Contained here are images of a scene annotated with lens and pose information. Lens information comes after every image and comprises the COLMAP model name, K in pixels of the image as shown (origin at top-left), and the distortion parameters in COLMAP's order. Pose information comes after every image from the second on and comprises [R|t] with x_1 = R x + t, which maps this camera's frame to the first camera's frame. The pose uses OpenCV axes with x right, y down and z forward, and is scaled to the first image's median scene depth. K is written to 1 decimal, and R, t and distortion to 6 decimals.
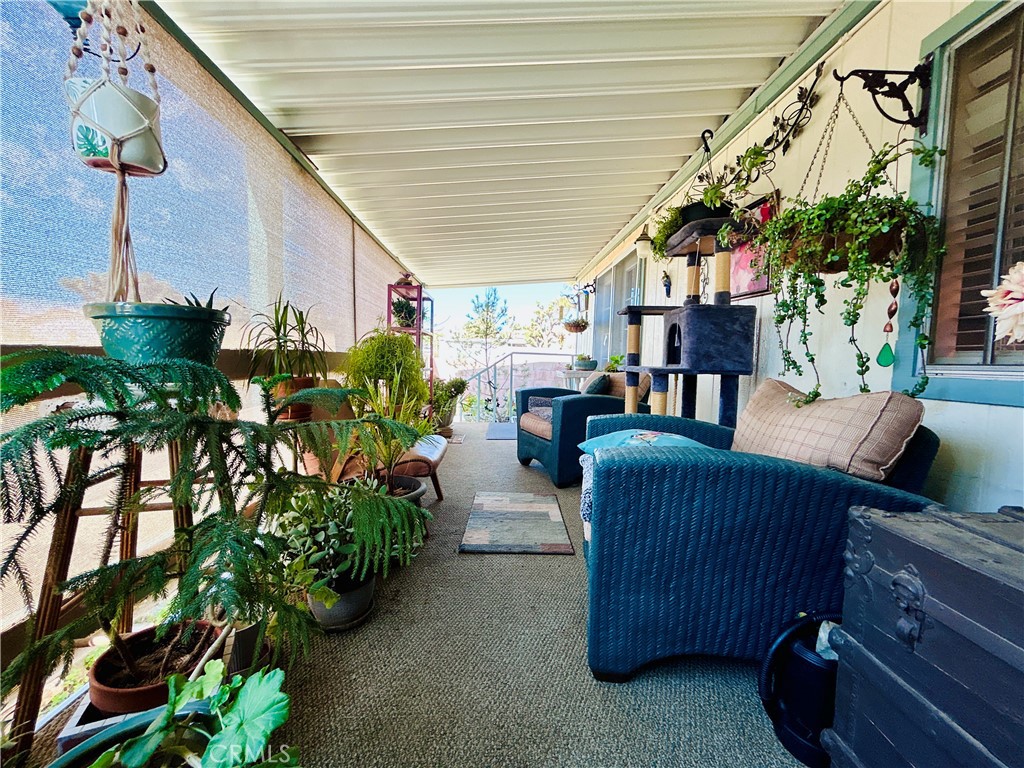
lens RADIAL K [[412.5, 0, 511.1], [0, 412.5, 382.0], [0, 0, 1]] dist [0.000011, 0.000476]
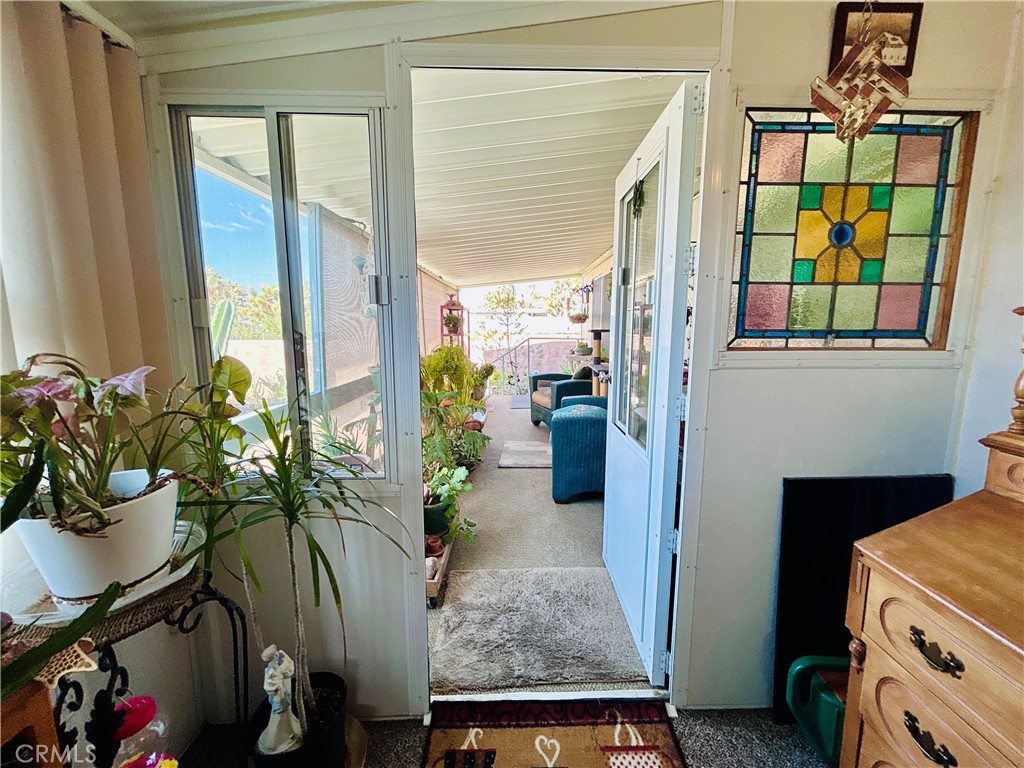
lens RADIAL K [[412.5, 0, 511.1], [0, 412.5, 382.0], [0, 0, 1]] dist [0.000011, 0.000476]
pose [[0.998267, -0.021458, -0.054804, 0.026016], [0.025731, 0.996583, 0.078491, -0.071622], [0.052932, -0.079765, 0.995407, -0.455728]]
